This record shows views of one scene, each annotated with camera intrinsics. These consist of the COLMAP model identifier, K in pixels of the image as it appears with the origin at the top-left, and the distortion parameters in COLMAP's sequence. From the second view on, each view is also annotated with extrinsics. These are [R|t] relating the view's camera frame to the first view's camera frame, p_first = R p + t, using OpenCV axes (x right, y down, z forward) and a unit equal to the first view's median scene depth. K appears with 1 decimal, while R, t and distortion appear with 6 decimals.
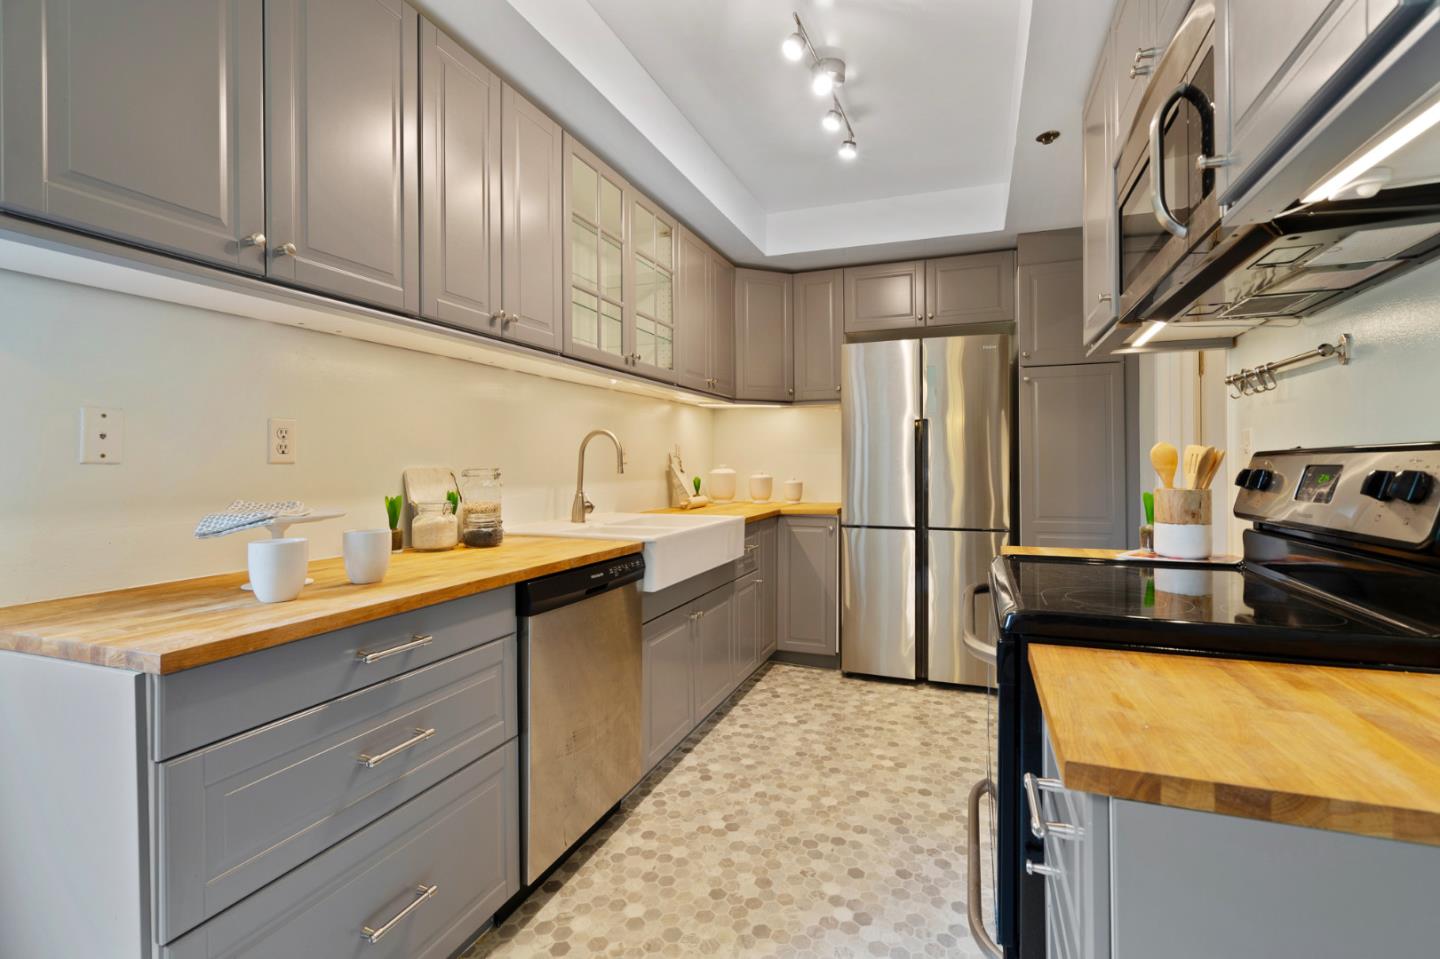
lens RADIAL K [[658.4, 0, 718.2], [0, 658.4, 462.6], [0, 0, 1]] dist [0.002016, 0.000112]
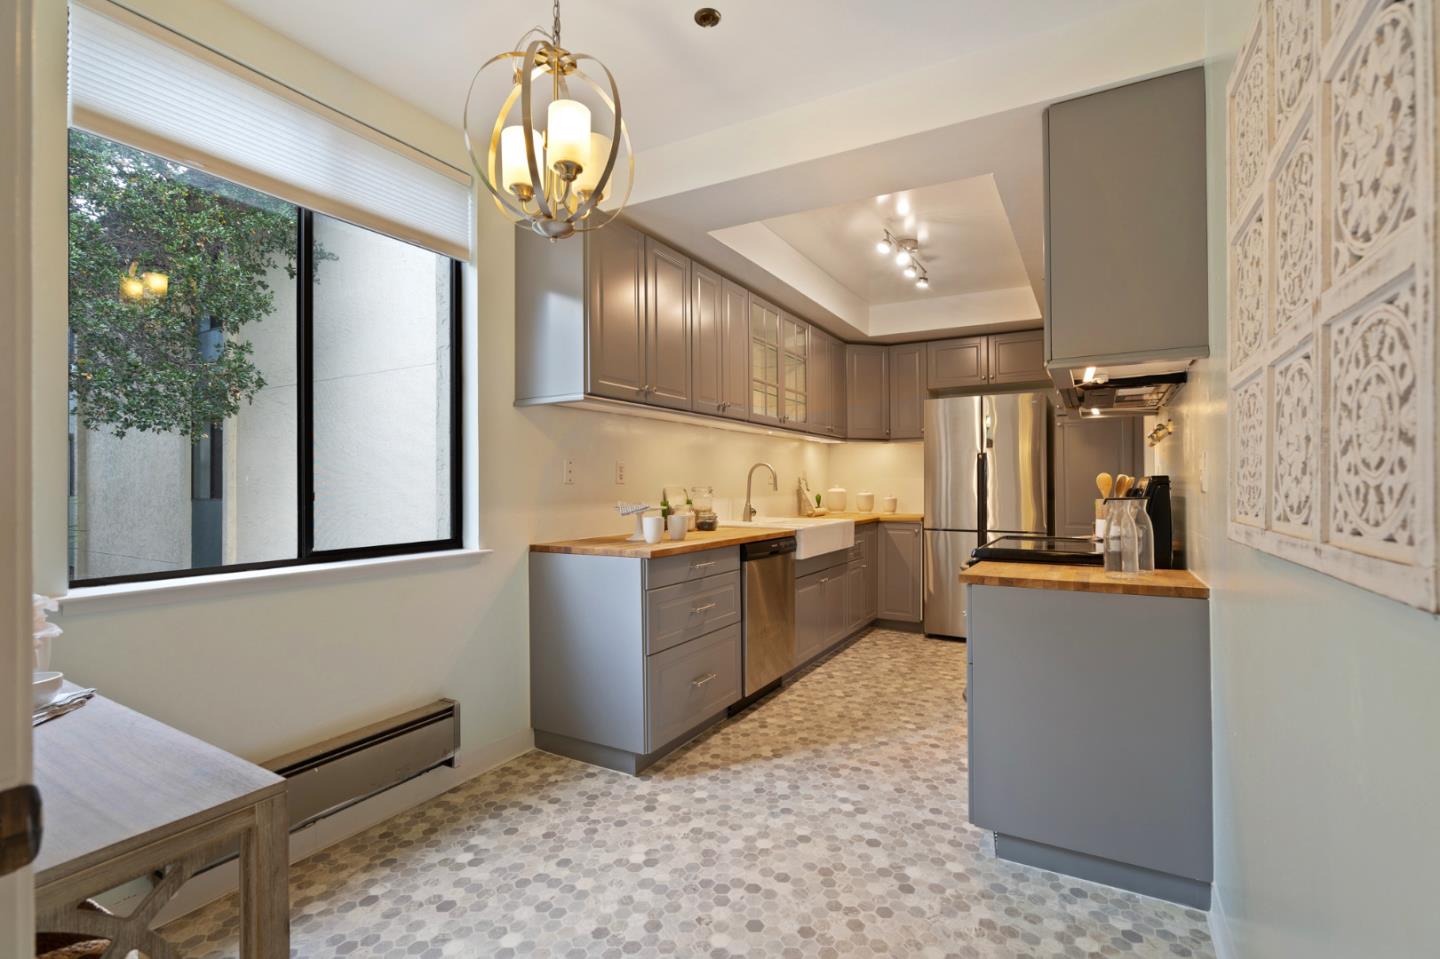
lens RADIAL K [[656.6, 0, 722.5], [0, 656.6, 474.8], [0, 0, 1]] dist [0.000703, 0.000092]
pose [[0.988966, 0.001125, -0.148141, -0.038333], [-0.002911, 0.999926, -0.011840, -0.002072], [0.148117, 0.012141, 0.988895, -0.571584]]
